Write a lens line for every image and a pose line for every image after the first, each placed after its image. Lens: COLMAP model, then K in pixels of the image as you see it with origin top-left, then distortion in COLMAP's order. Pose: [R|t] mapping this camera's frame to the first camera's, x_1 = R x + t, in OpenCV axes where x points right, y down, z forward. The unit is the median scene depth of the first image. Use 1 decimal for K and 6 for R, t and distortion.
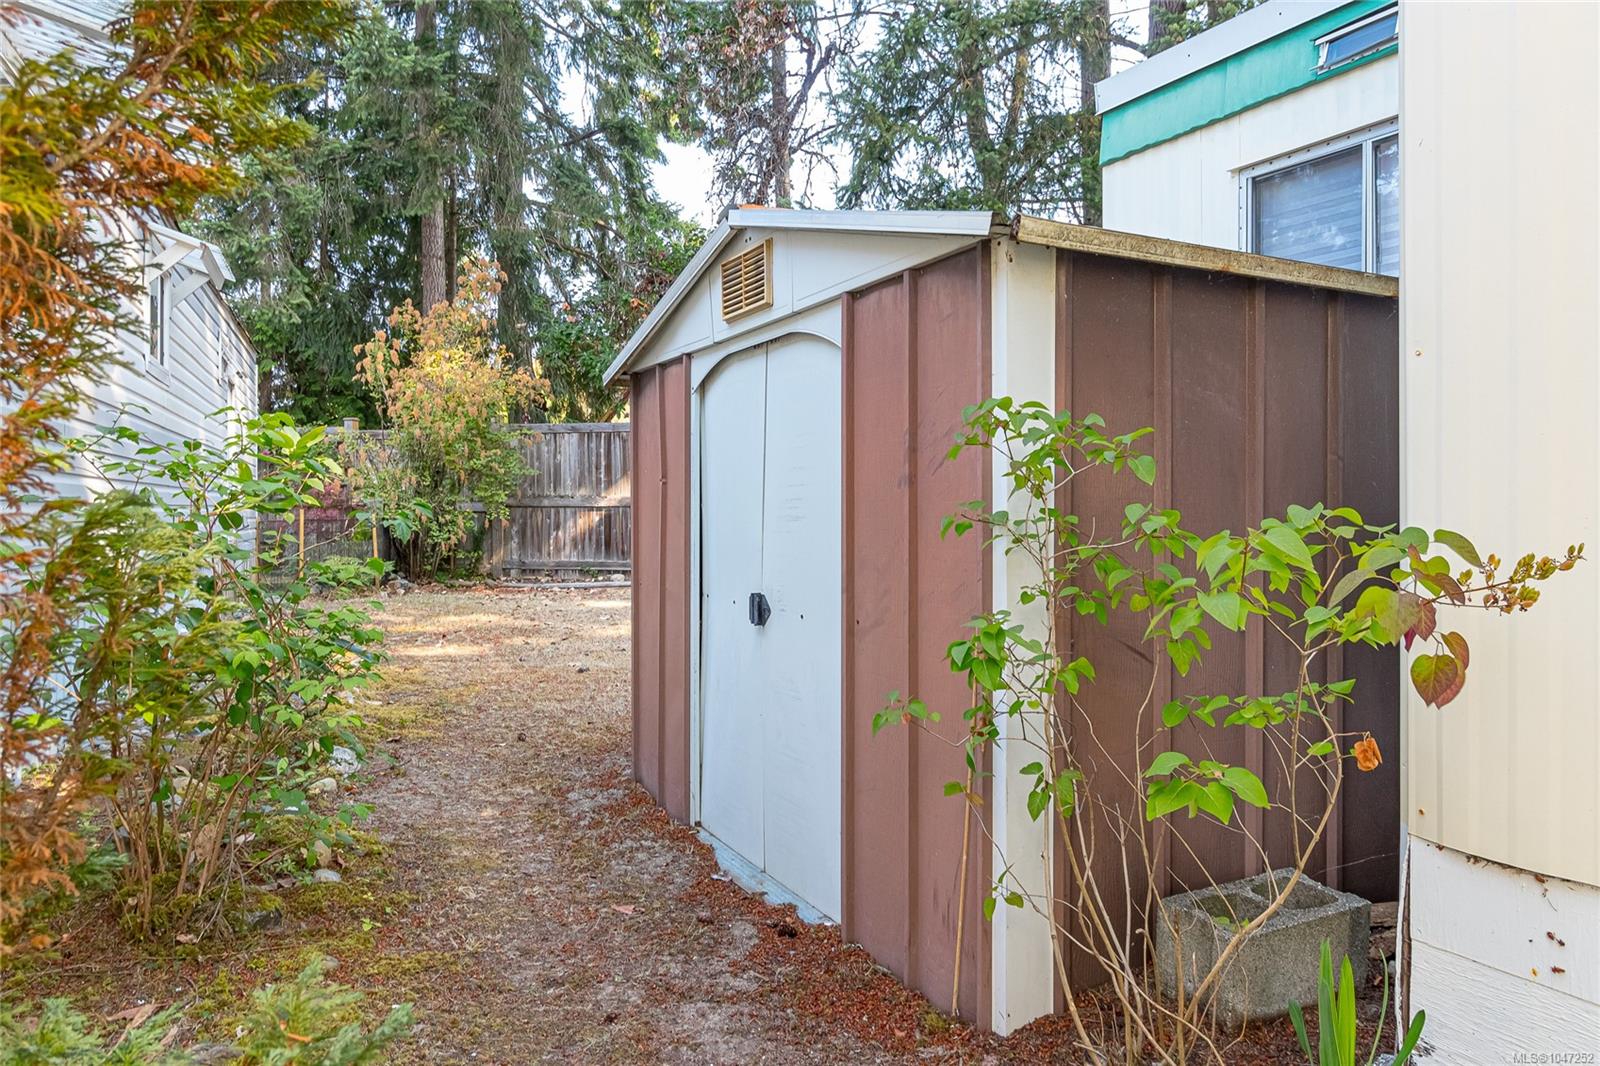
lens RADIAL K [[1117.4, 0, 800.0], [0, 1117.4, 530.5], [0, 0, 1]] dist [-0.004396, -0.000338]
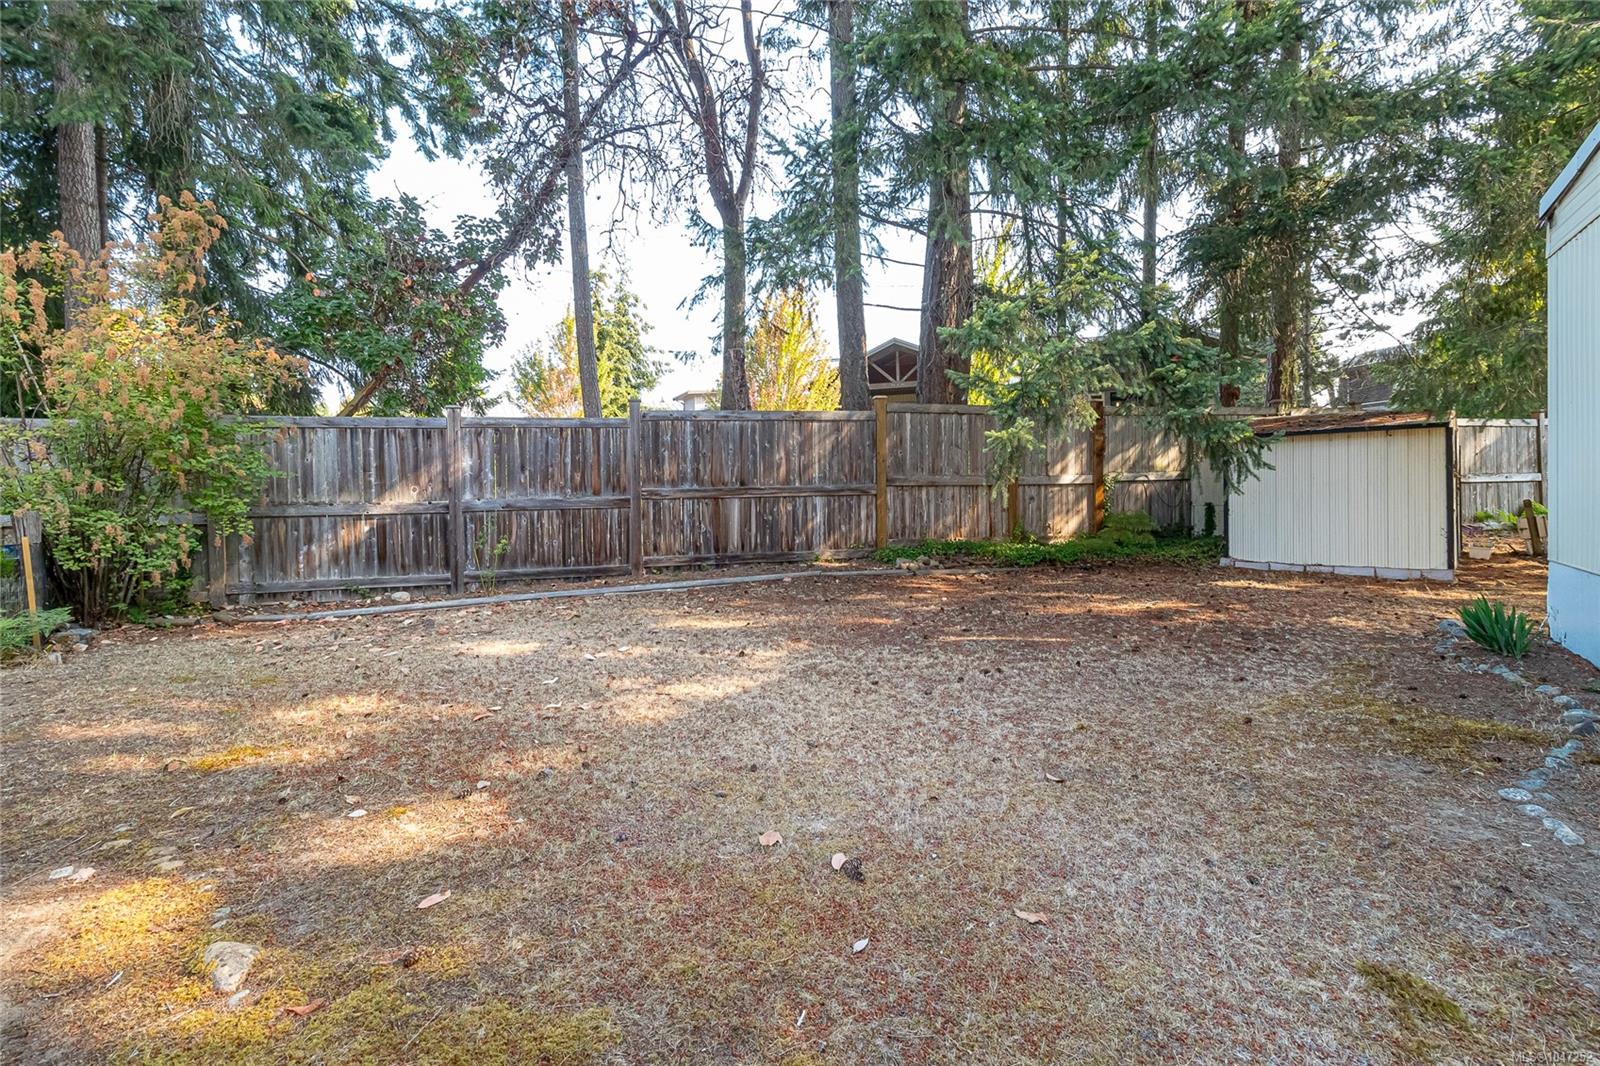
lens RADIAL K [[742.1, 0, 800.3], [0, 742.1, 522.2], [0, 0, 1]] dist [0.003116, 0.000328]
pose [[0.862619, -0.031815, 0.504853, -0.182634], [0.028386, 0.999492, 0.014485, -0.014680], [-0.505058, 0.001836, 0.863084, 0.339905]]
